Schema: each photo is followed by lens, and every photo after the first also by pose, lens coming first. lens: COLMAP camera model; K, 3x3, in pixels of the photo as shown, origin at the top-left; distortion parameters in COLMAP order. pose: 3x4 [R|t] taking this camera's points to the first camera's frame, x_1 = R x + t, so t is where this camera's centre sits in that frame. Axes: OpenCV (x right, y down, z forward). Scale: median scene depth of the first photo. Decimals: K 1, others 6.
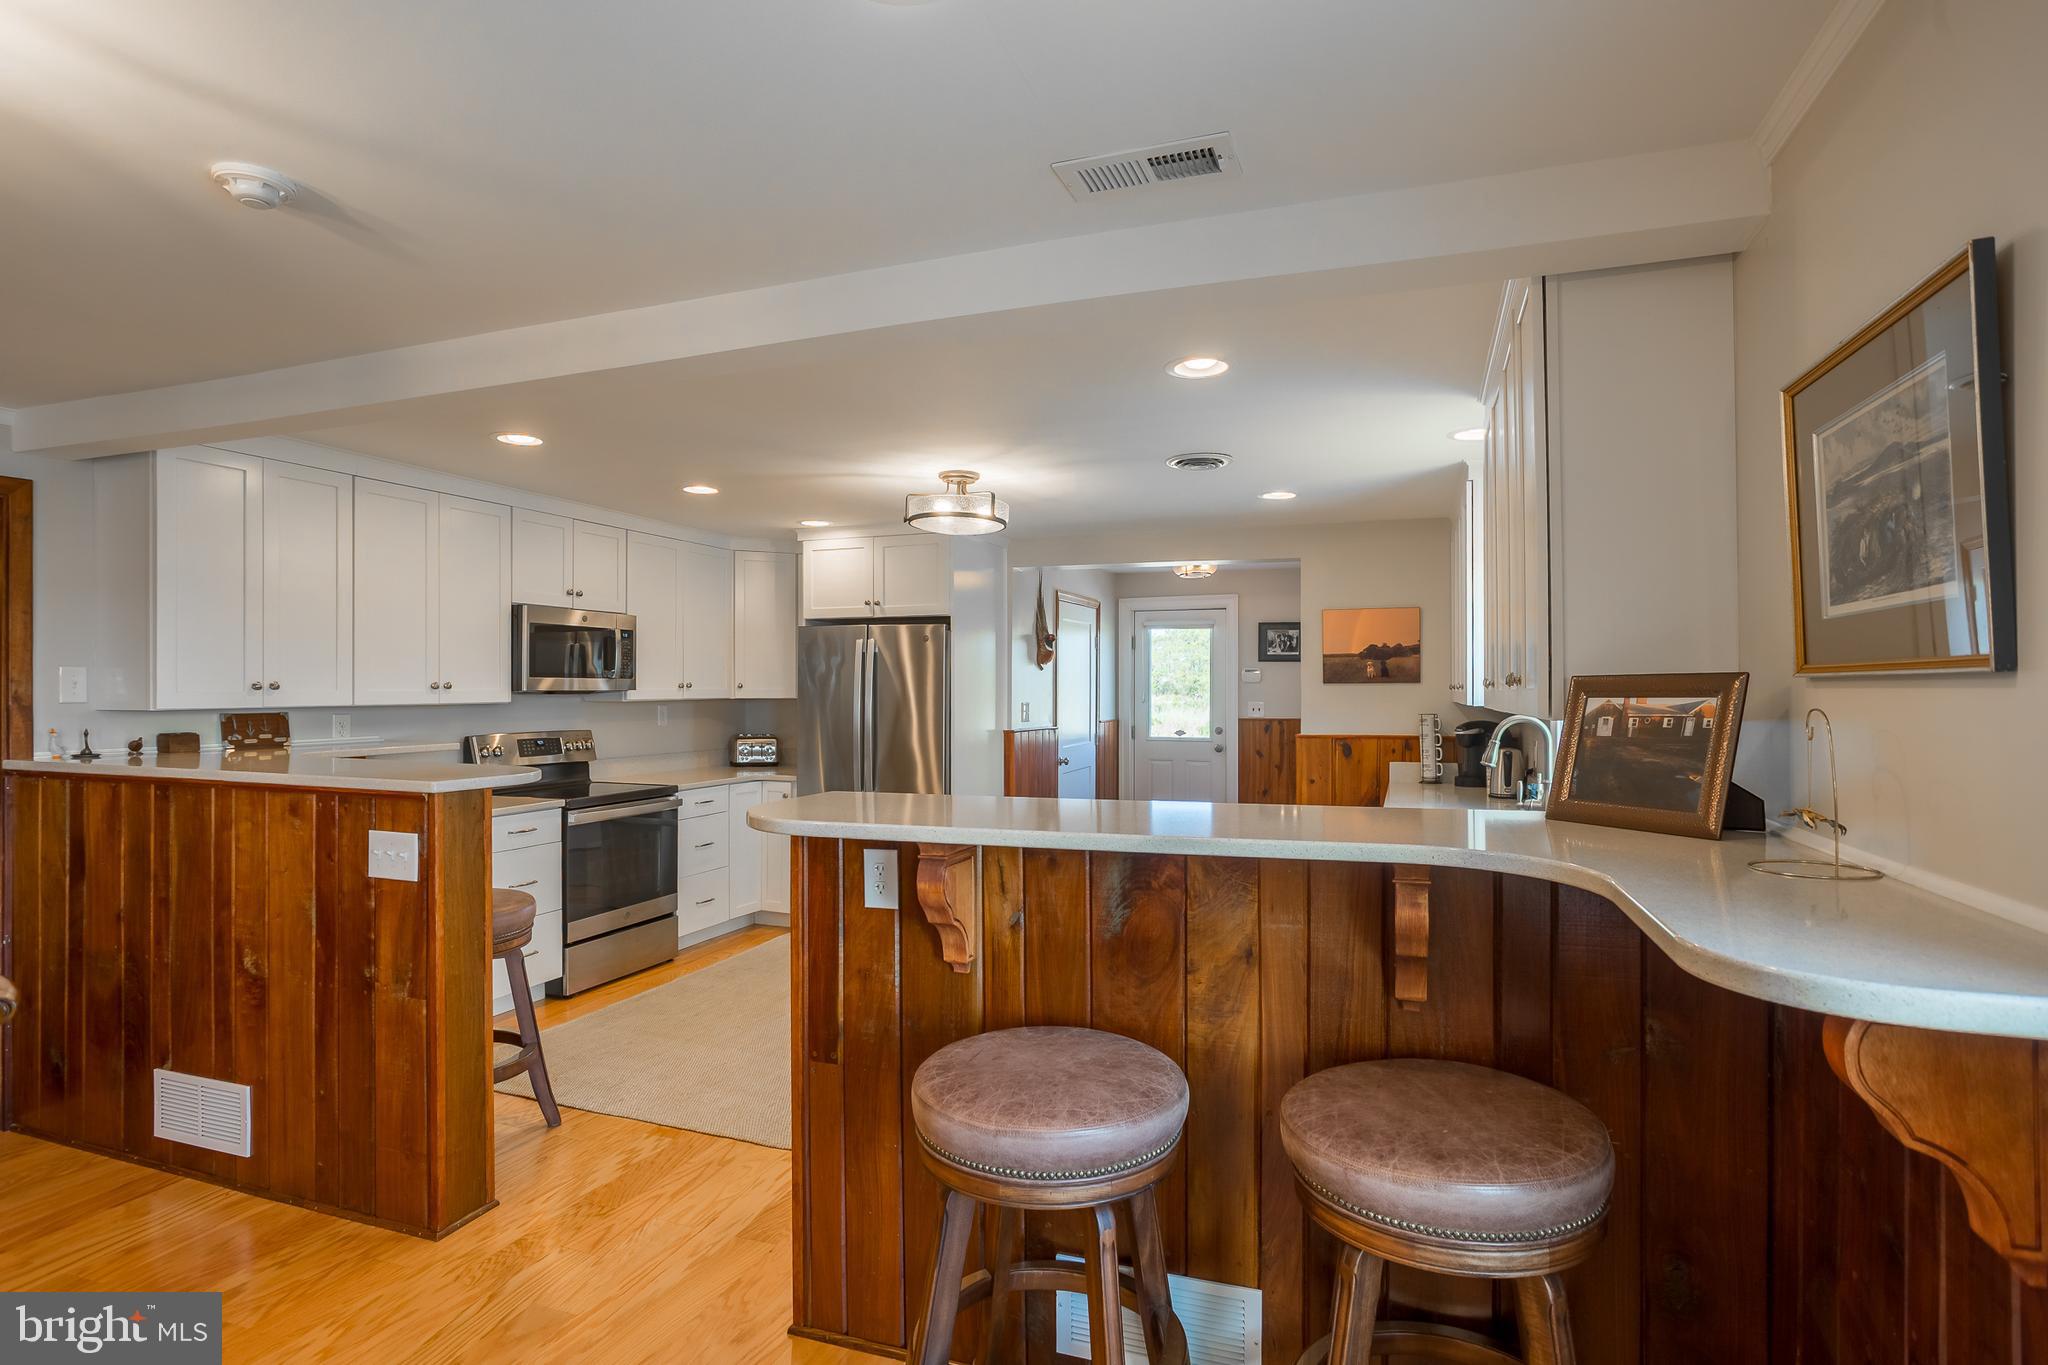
lens RADIAL K [[1074.6, 0, 1024.0], [0, 1074.6, 682.5], [0, 0, 1]] dist [-0.004088, -0.000303]
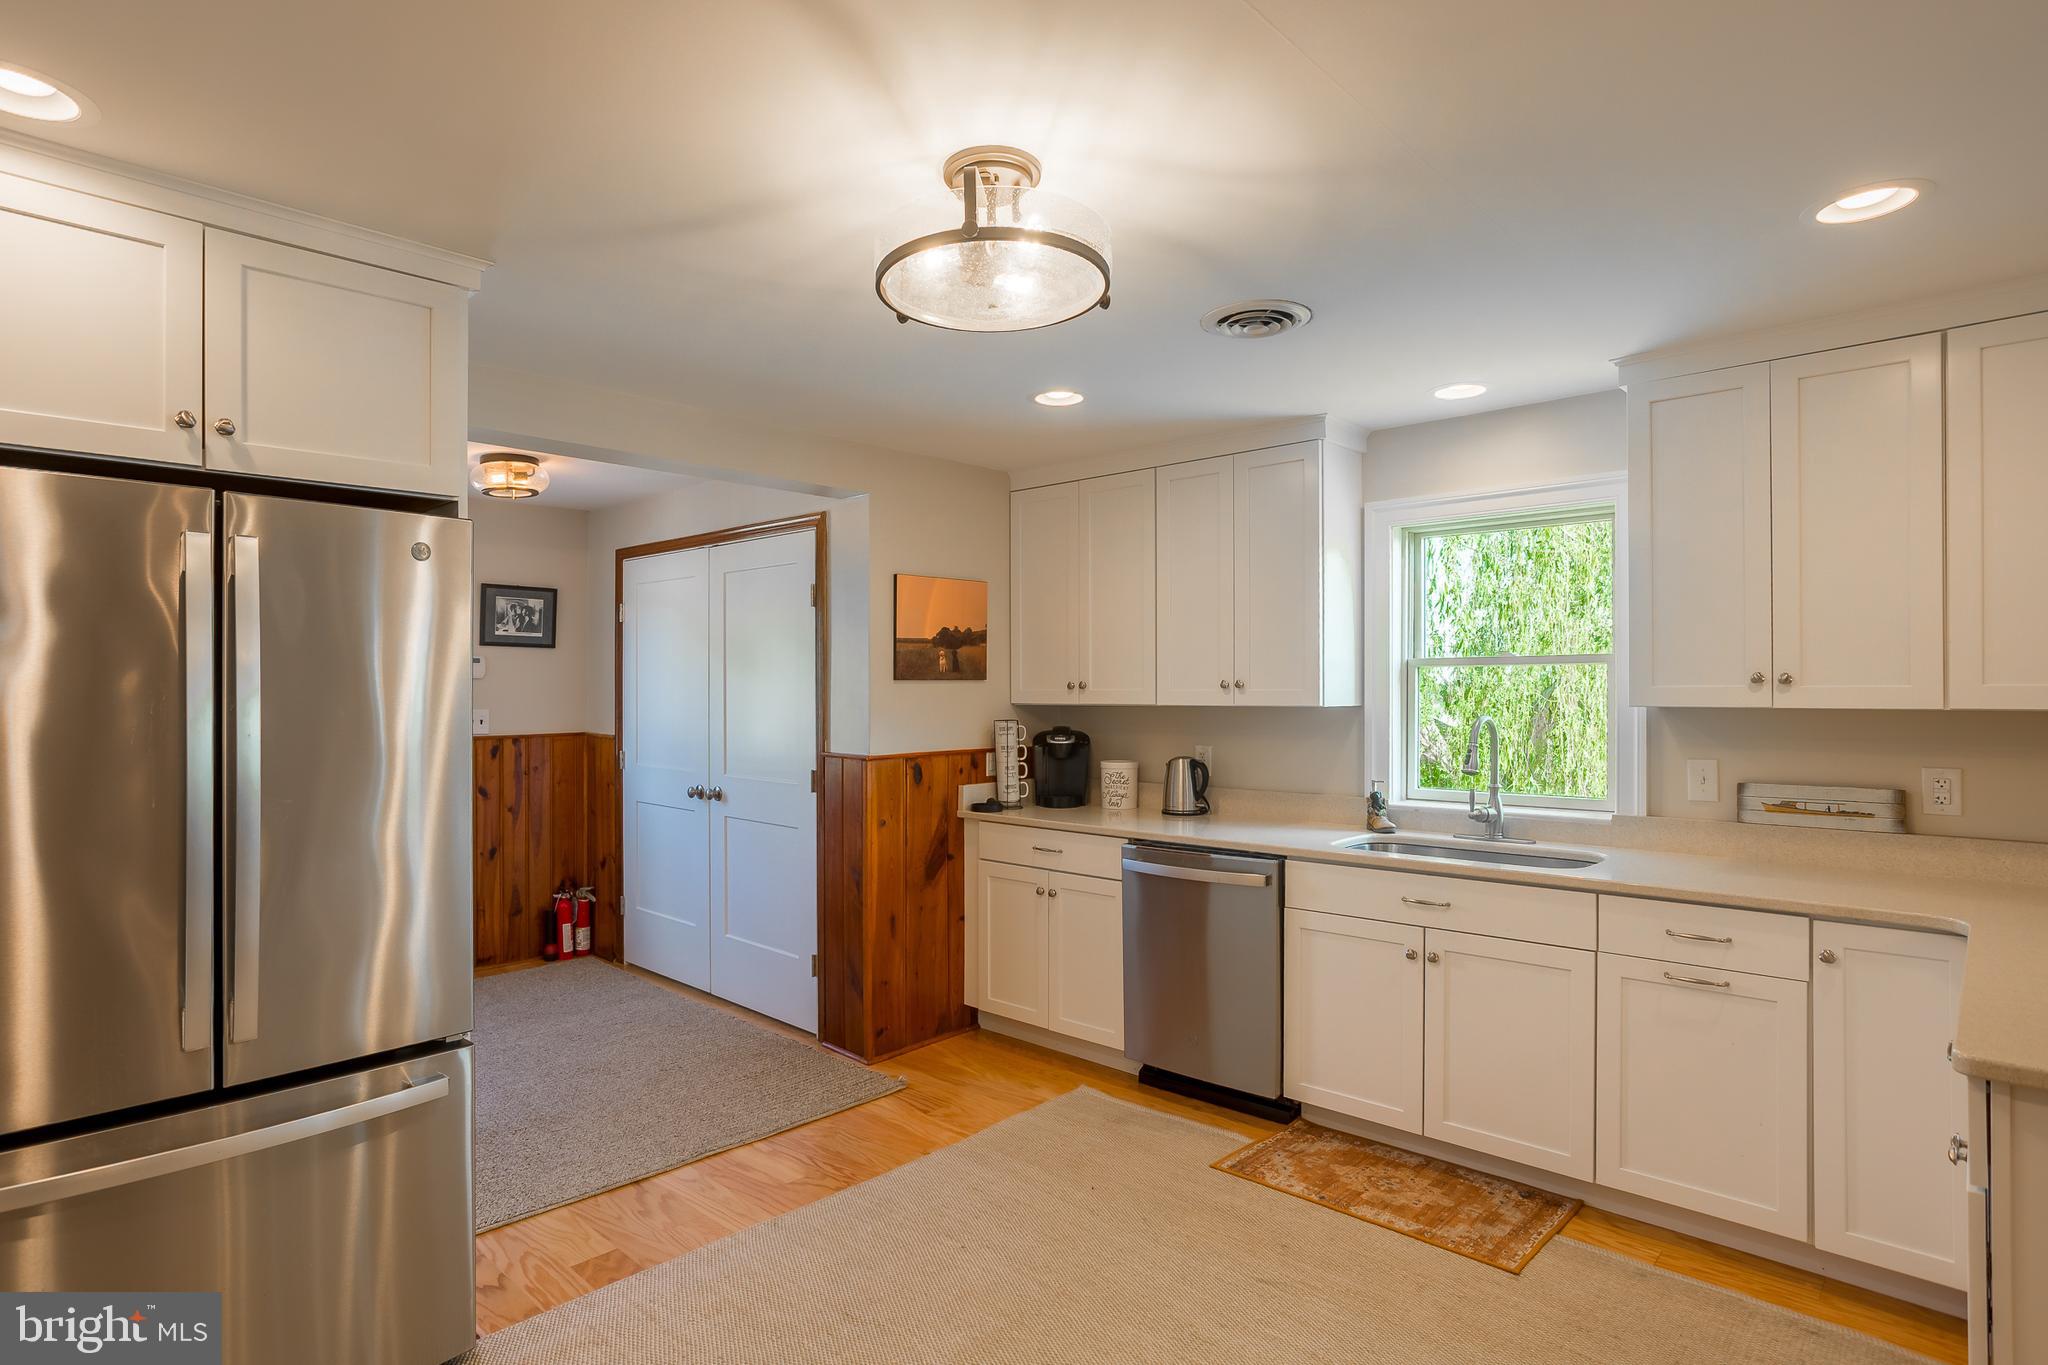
lens RADIAL K [[1113.1, 0, 1024.0], [0, 1113.1, 682.5], [0, 0, 1]] dist [-0.000047, 0.000115]
pose [[0.417470, 0.005214, 0.908676, -0.344403], [-0.003884, 0.999985, -0.003953, 0.005072], [-0.908682, -0.001879, 0.417484, 0.630581]]
